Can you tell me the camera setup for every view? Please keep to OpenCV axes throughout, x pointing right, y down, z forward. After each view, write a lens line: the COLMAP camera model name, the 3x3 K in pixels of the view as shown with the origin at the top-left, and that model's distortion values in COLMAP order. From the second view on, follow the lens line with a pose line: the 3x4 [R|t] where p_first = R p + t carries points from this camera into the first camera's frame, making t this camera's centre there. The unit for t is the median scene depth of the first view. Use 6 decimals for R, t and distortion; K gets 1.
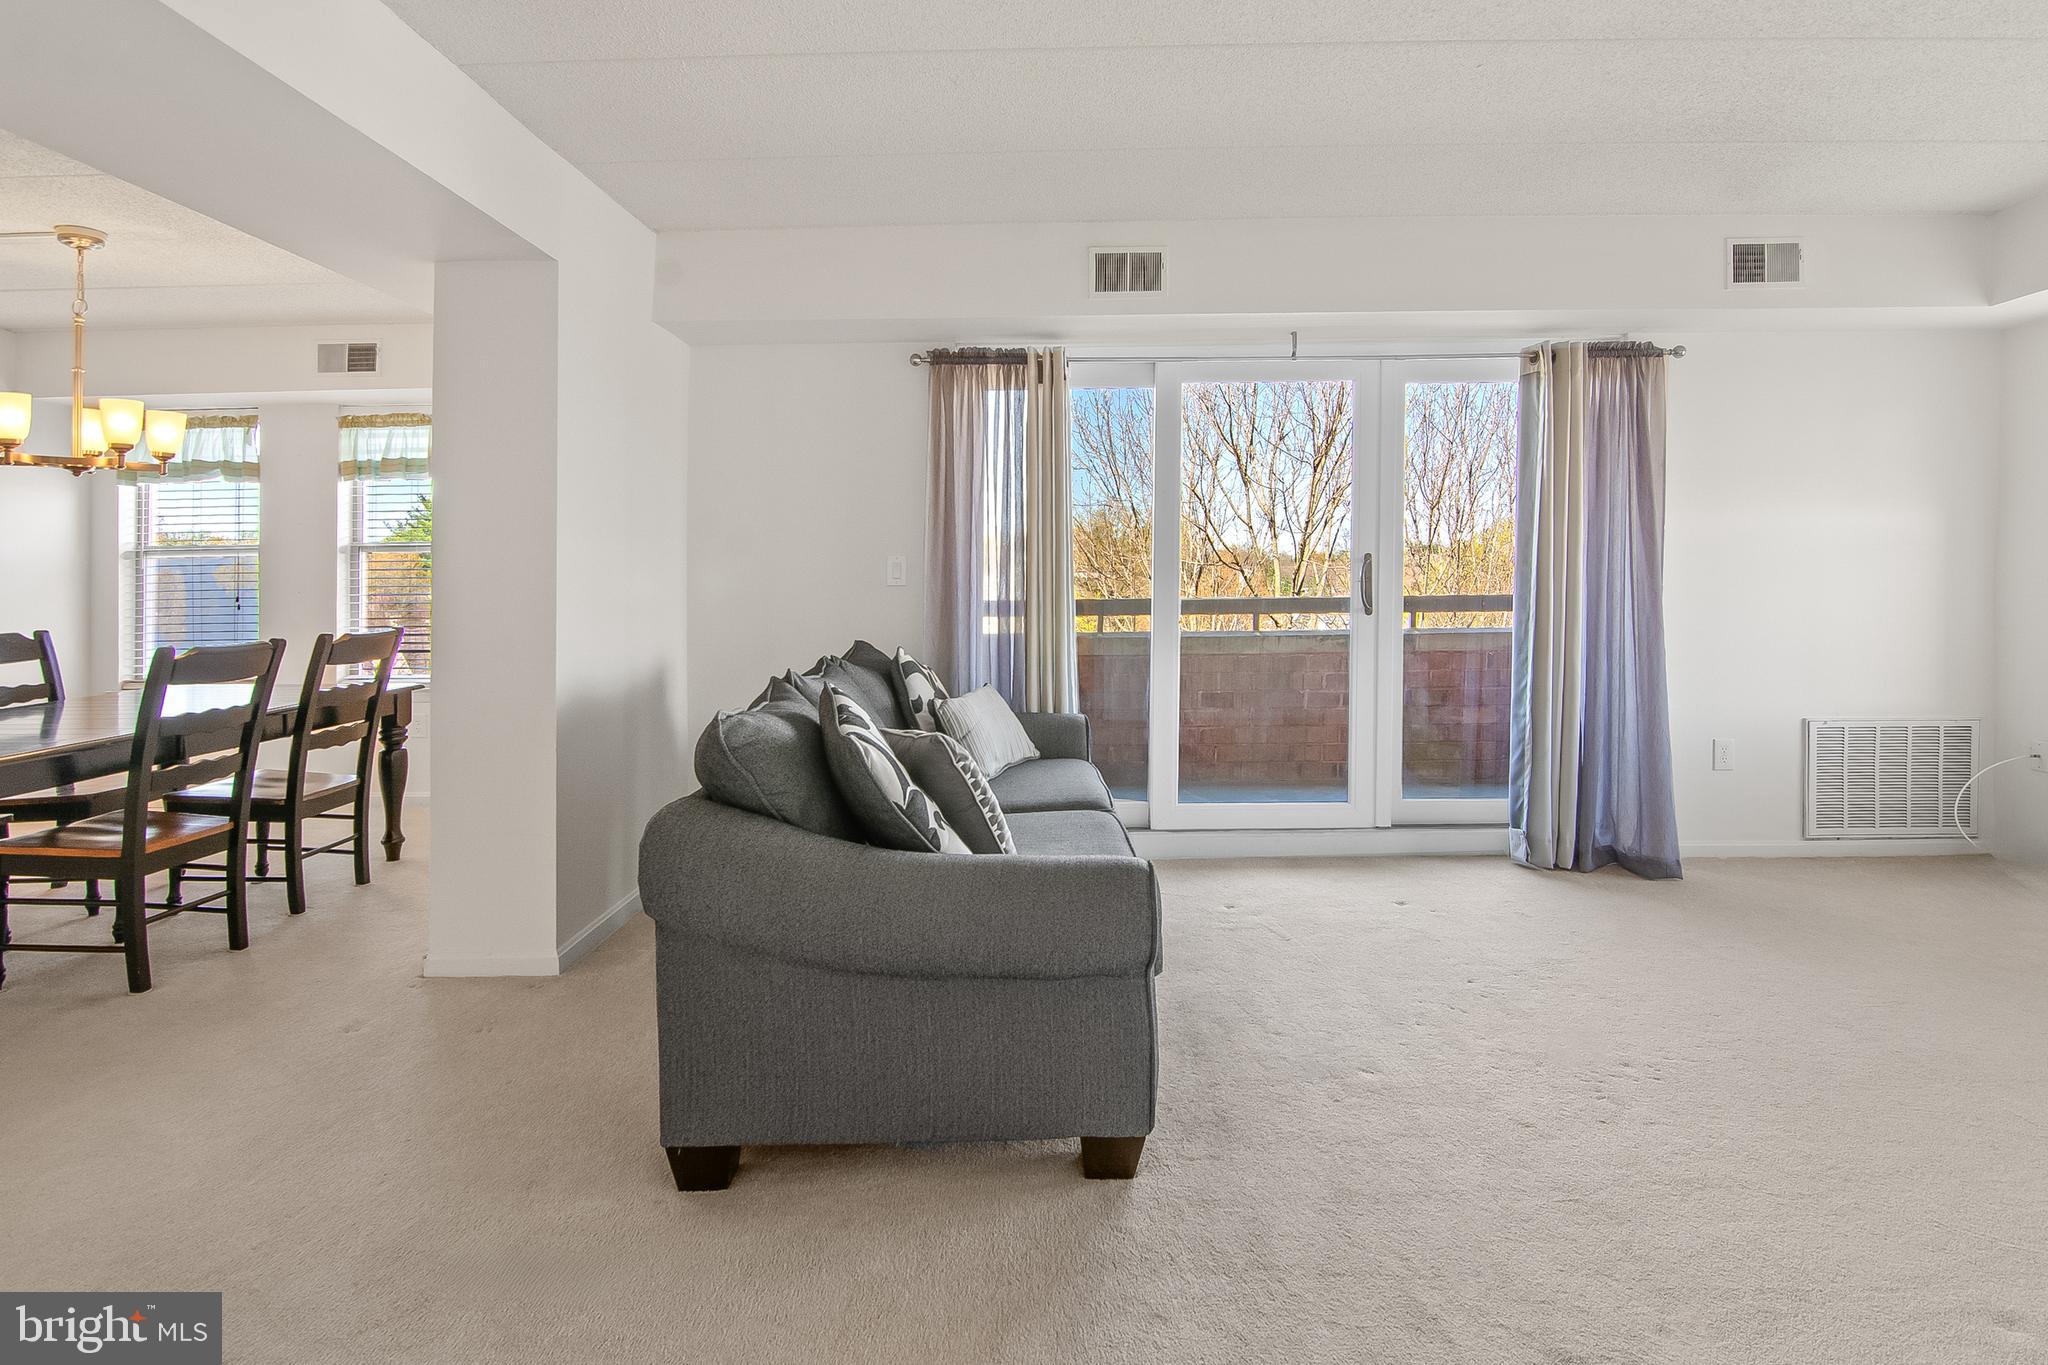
lens RADIAL K [[1026.1, 0, 1027.7], [0, 1026.1, 569.0], [0, 0, 1]] dist [-0.005409, -0.005463]
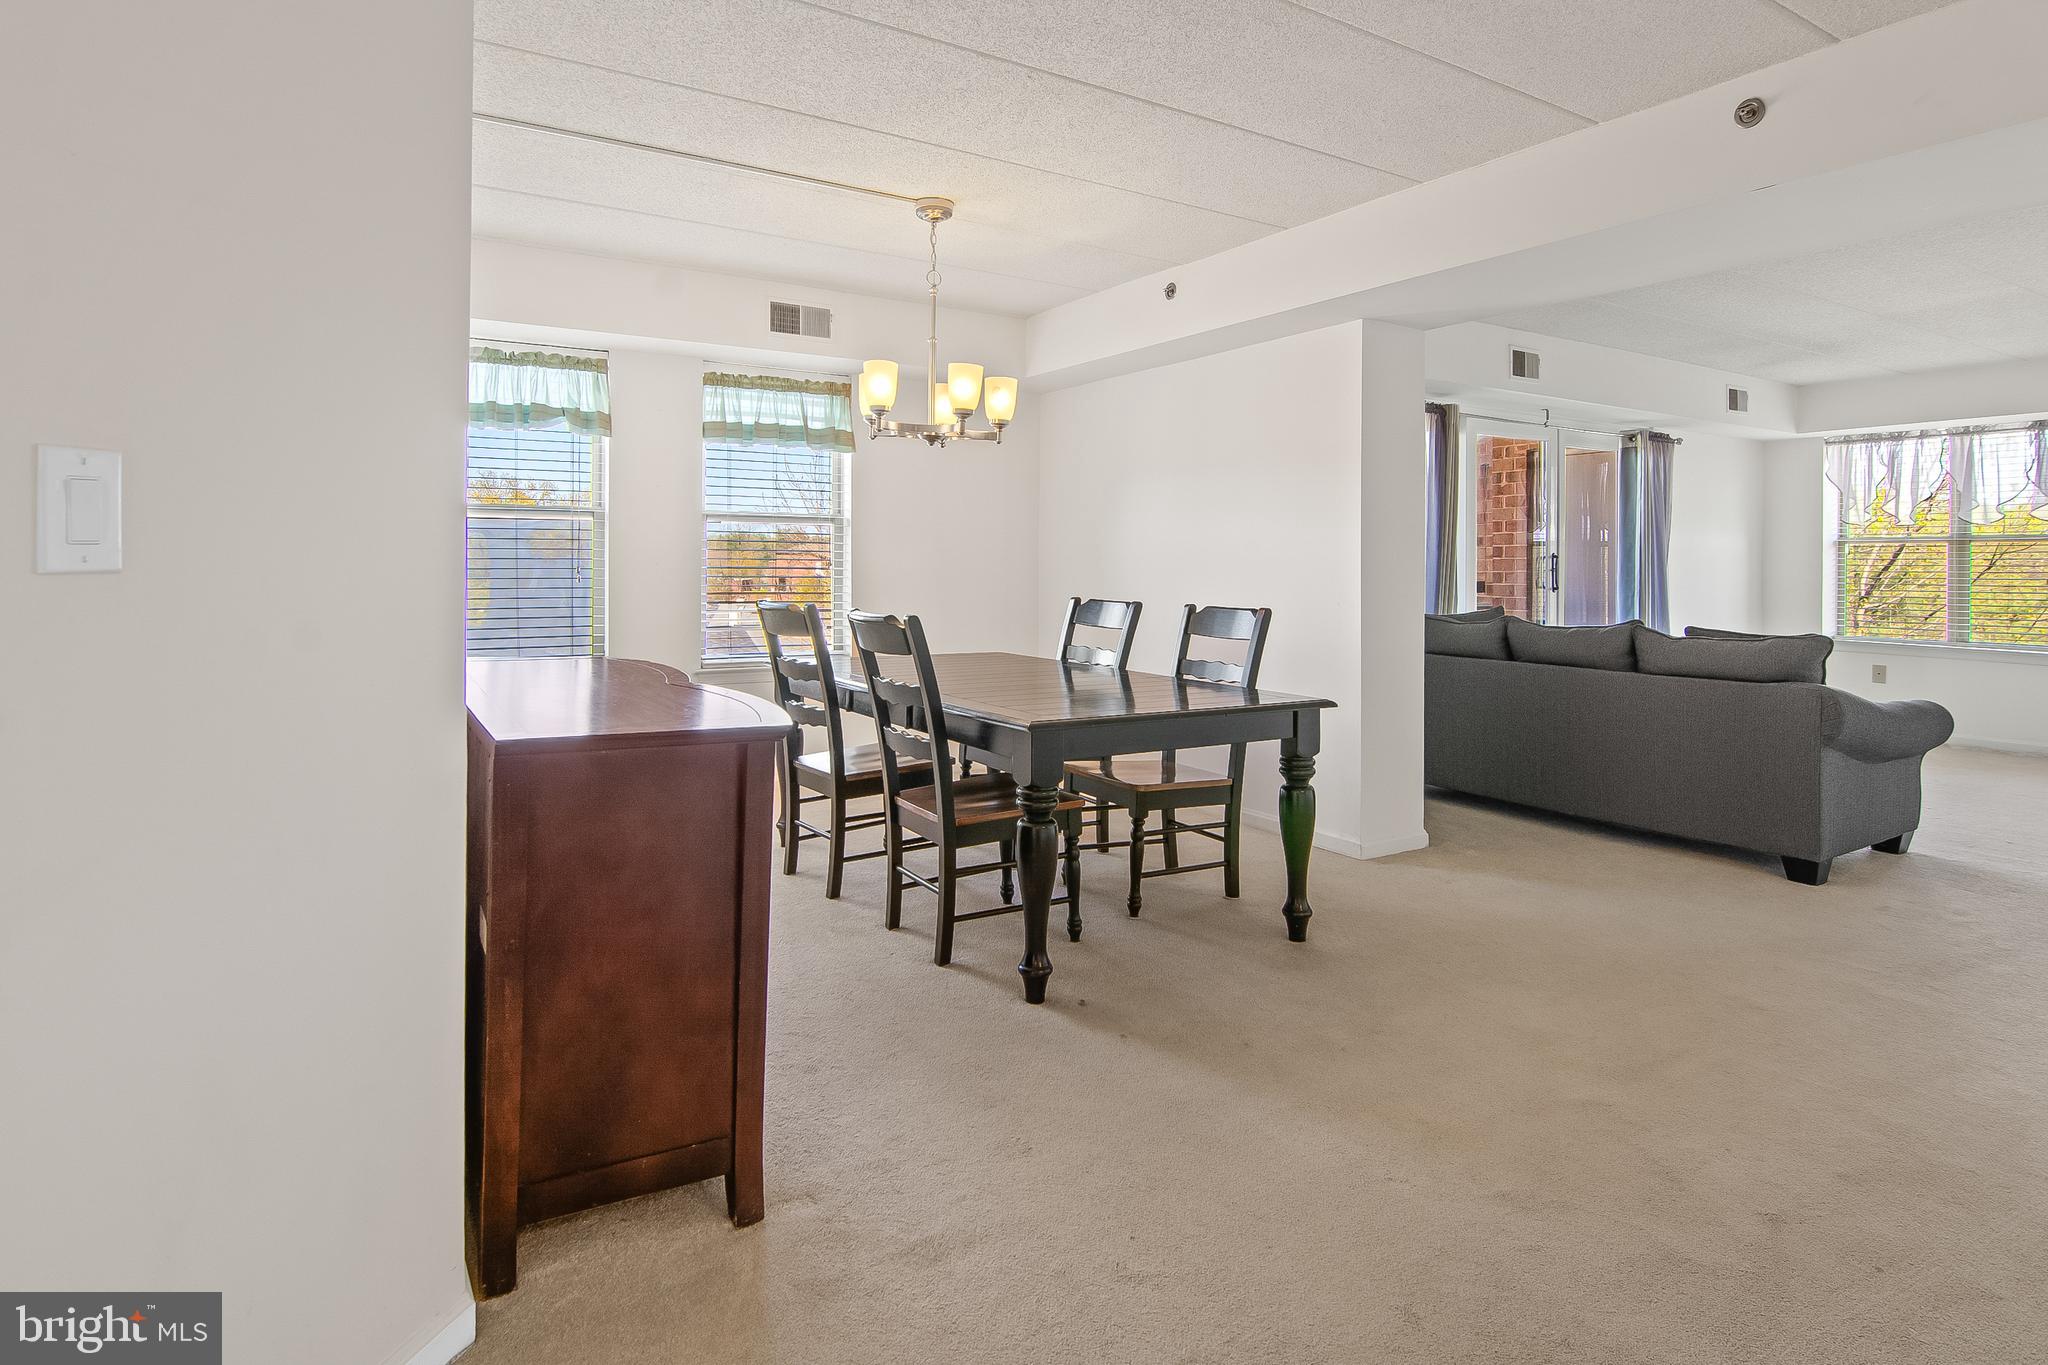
lens RADIAL K [[1115.8, 0, 1013.2], [0, 1115.8, 563.2], [0, 0, 1]] dist [-0.010983, -0.001839]
pose [[0.840463, 0.018125, 0.541566, -1.470752], [-0.023335, 0.999724, 0.002756, 0.017998], [-0.541367, -0.014954, 0.840654, 0.022273]]
